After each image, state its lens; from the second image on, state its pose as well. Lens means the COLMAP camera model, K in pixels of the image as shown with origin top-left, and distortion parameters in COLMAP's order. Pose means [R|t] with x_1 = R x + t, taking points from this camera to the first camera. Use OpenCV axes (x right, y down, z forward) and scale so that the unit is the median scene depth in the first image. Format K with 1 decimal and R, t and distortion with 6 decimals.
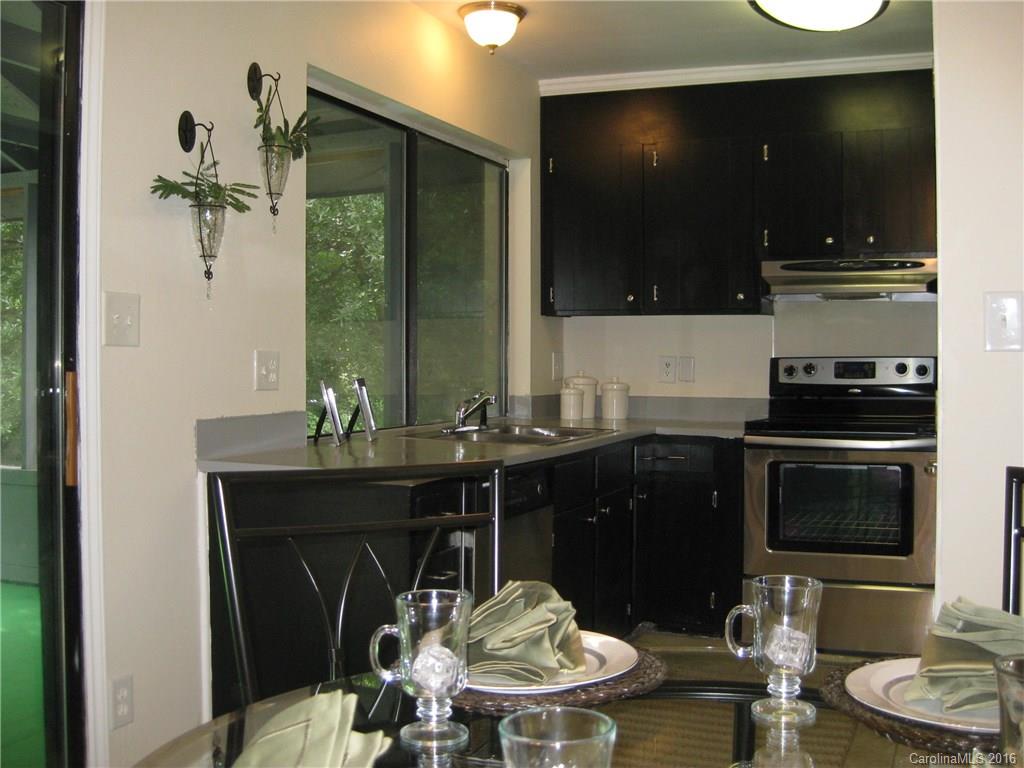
lens RADIAL K [[1125.9, 0, 492.7], [0, 1125.9, 366.7], [0, 0, 1]] dist [-0.170792, 0.061051]
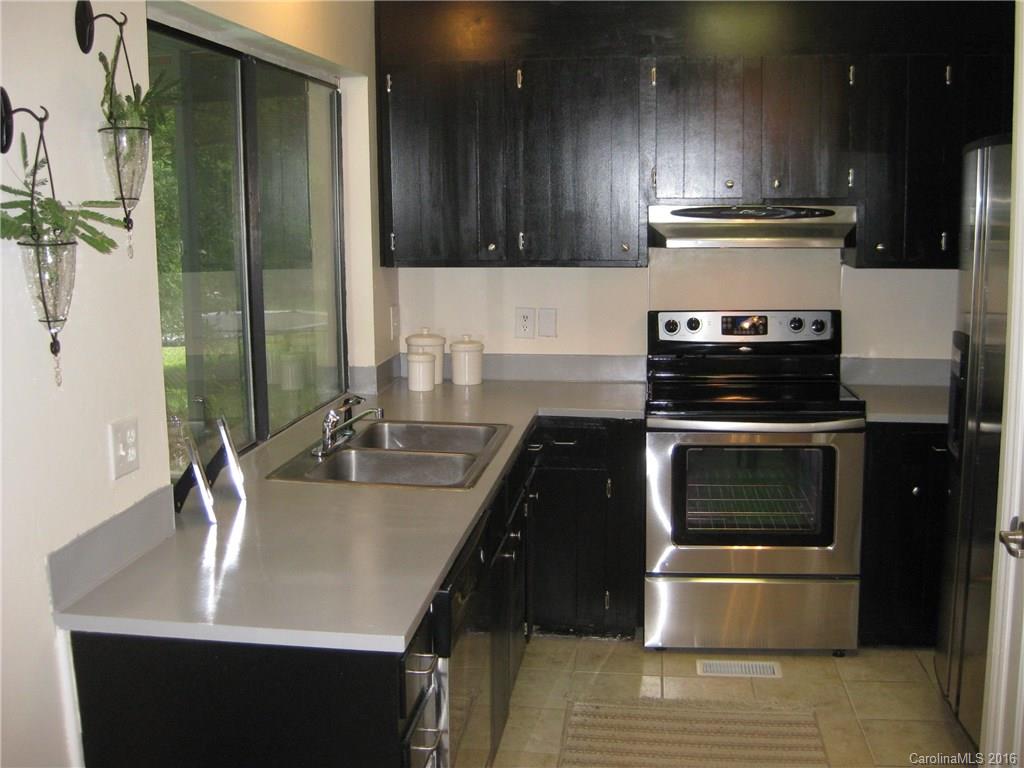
lens RADIAL K [[1125.9, 0, 492.7], [0, 1125.9, 366.7], [0, 0, 1]] dist [-0.170792, 0.061051]
pose [[0.964454, -0.053455, 0.258787, -0.111765], [0.018178, 0.990427, 0.136837, -0.098283], [-0.263624, -0.127269, 0.956193, 0.204423]]
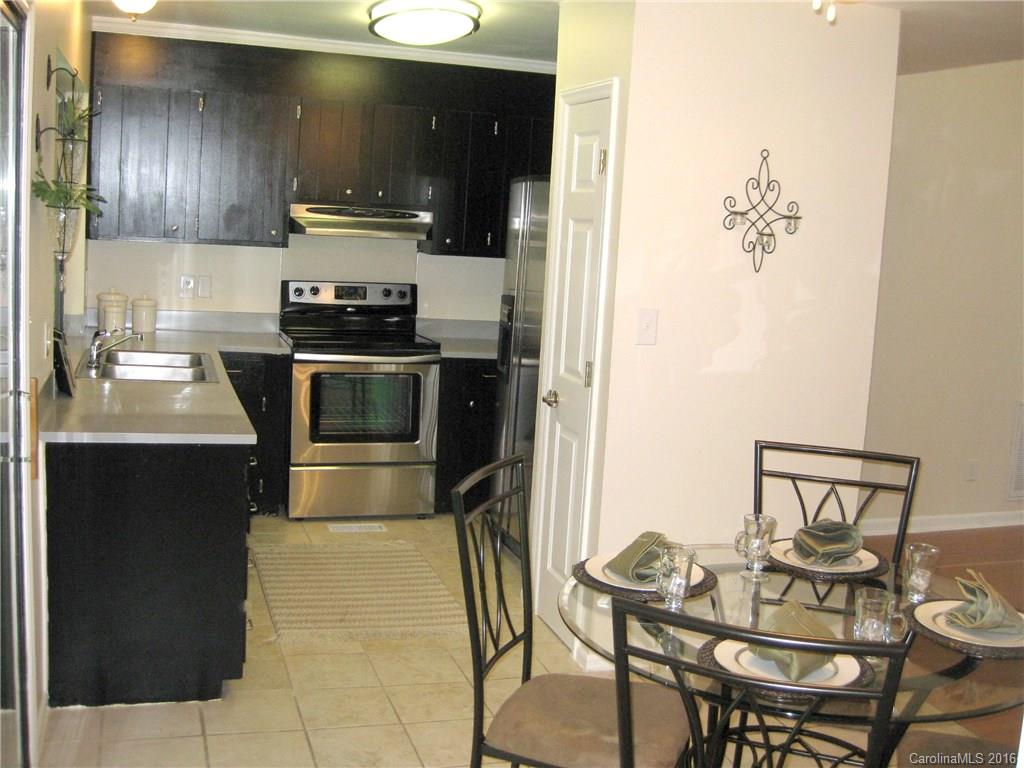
lens RADIAL K [[1125.9, 0, 492.7], [0, 1125.9, 366.7], [0, 0, 1]] dist [-0.170792, 0.061051]
pose [[0.757070, -0.045895, 0.651720, -0.412918], [-0.054130, 0.989694, 0.132576, -0.098603], [-0.651088, -0.135647, 0.746783, -0.068081]]
